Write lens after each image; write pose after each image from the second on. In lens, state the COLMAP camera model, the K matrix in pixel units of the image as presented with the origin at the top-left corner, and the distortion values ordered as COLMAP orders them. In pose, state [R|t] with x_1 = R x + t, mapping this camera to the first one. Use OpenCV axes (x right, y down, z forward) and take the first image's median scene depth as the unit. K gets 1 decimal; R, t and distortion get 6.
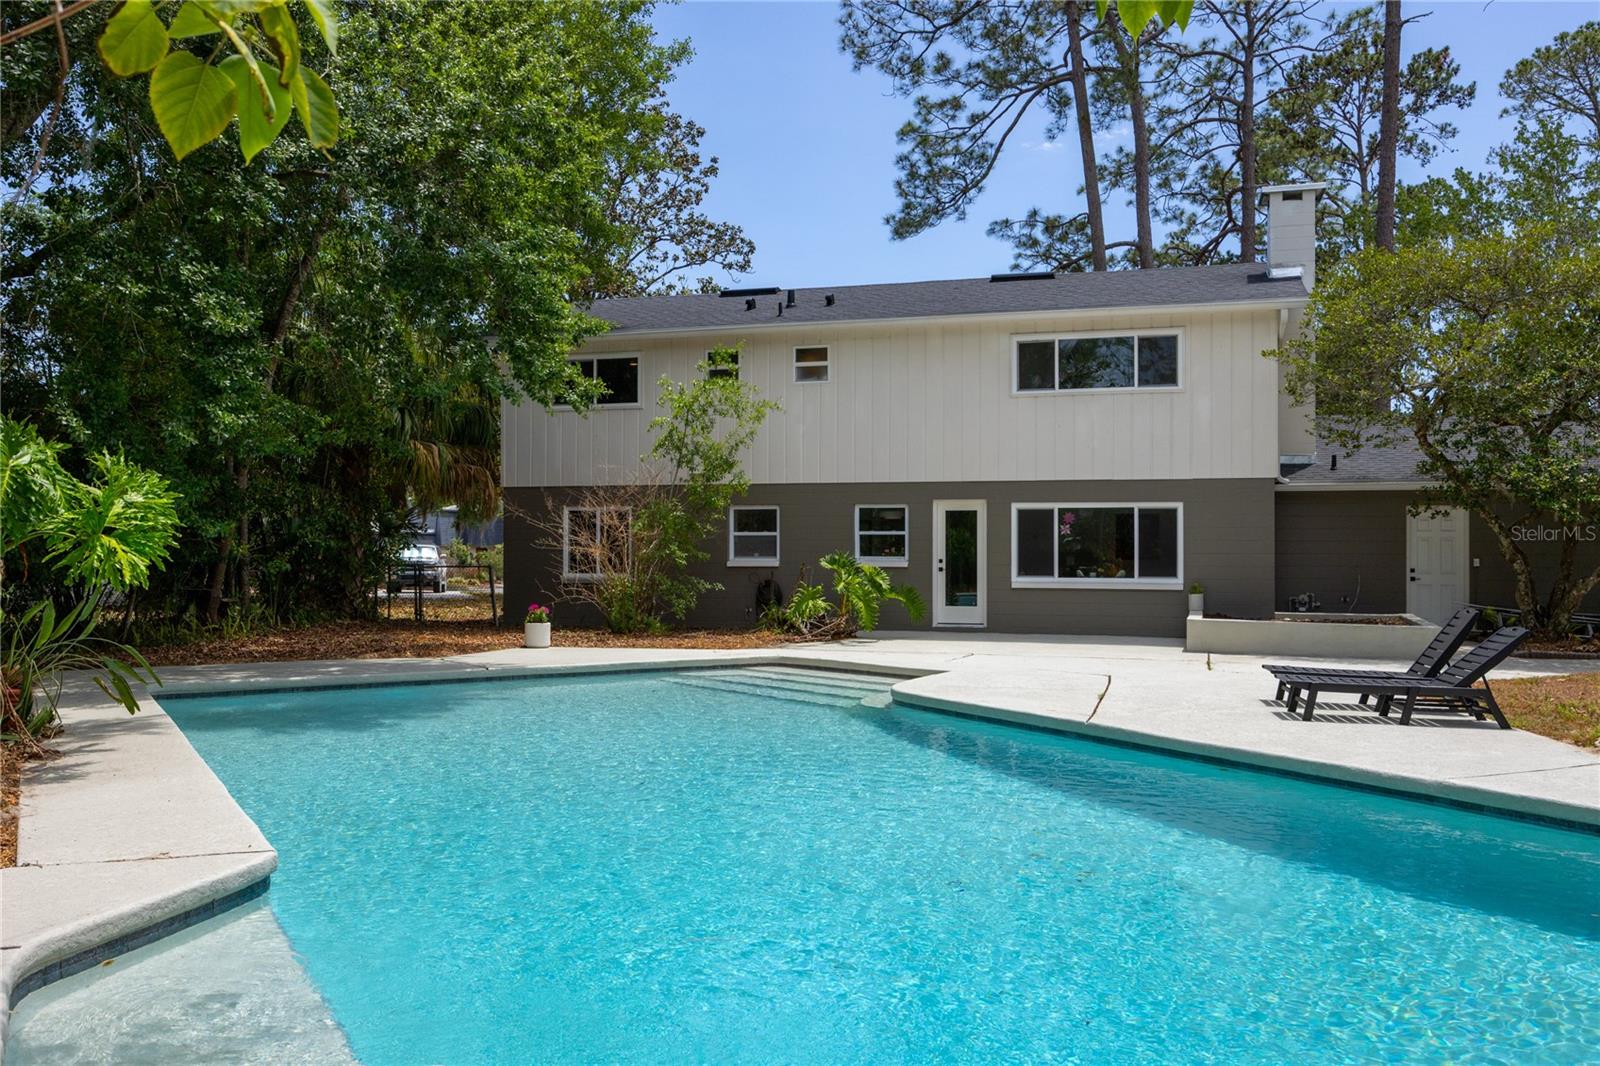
lens RADIAL K [[1294.5, 0, 799.8], [0, 1294.5, 534.1], [0, 0, 1]] dist [0.004128, -0.003454]
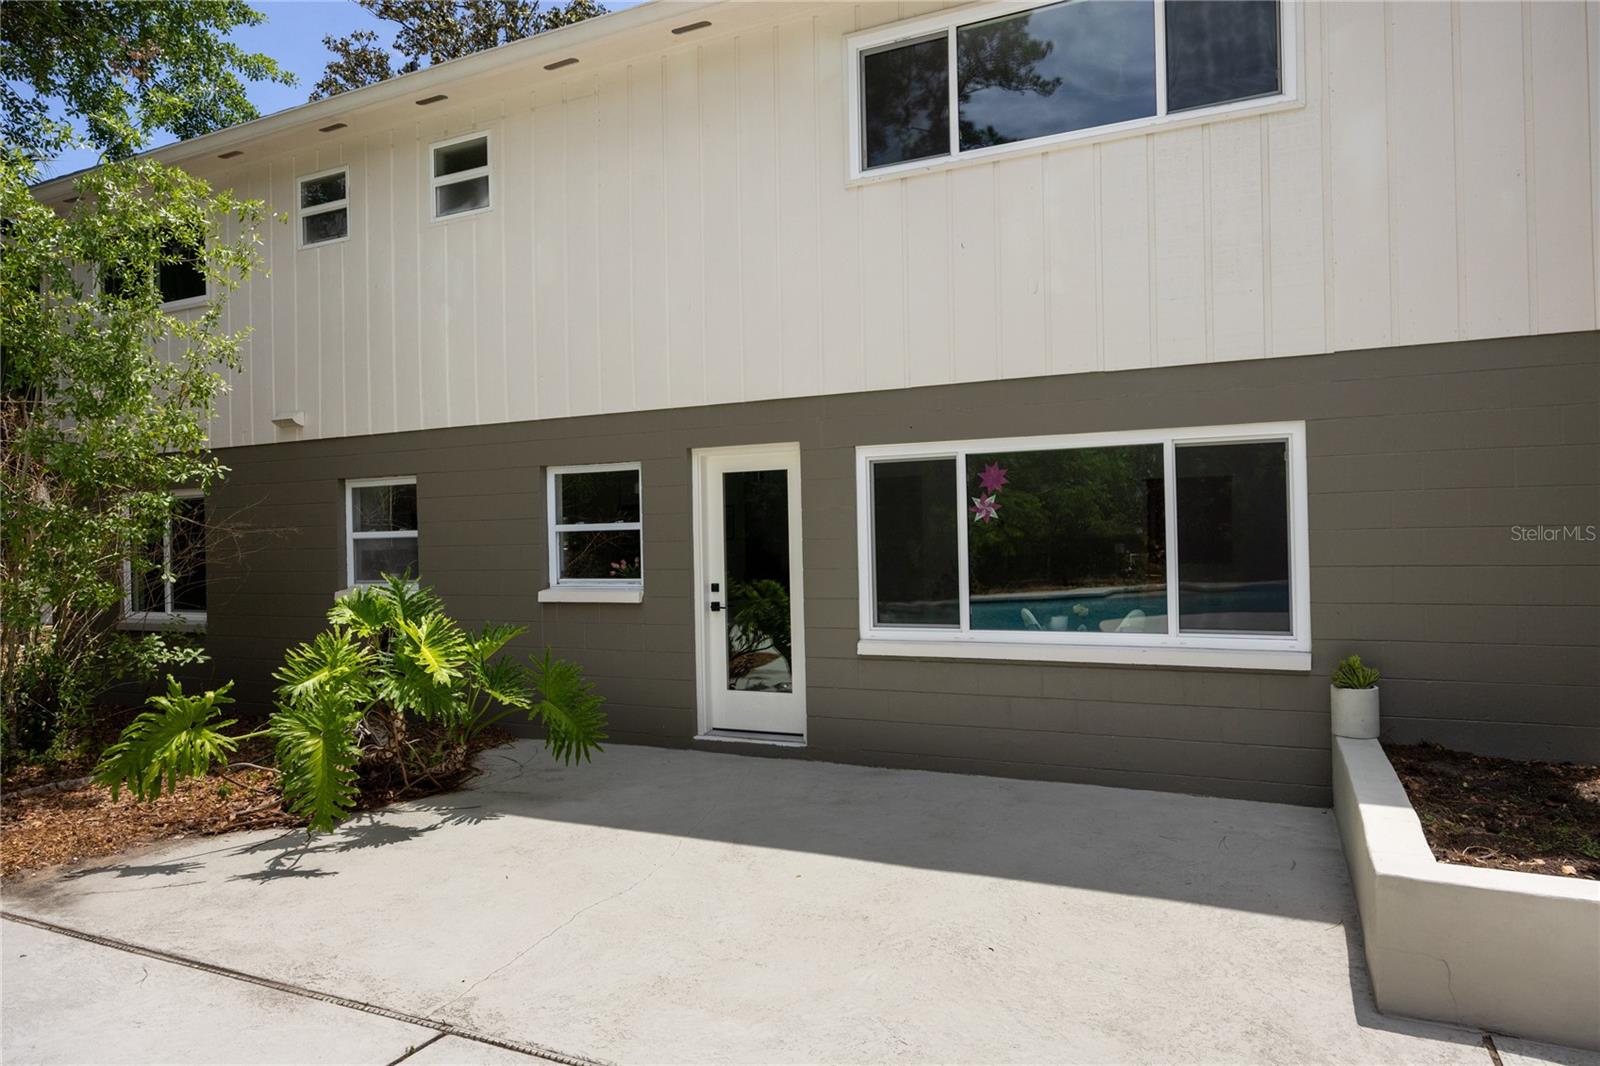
lens RADIAL K [[989.6, 0, 802.2], [0, 989.6, 528.3], [0, 0, 1]] dist [0.003534, -0.001259]
pose [[0.989305, -0.024520, -0.143788, 0.191745], [0.025293, 0.999674, 0.003552, 0.000086], [0.143654, -0.007151, 0.989602, 0.688361]]
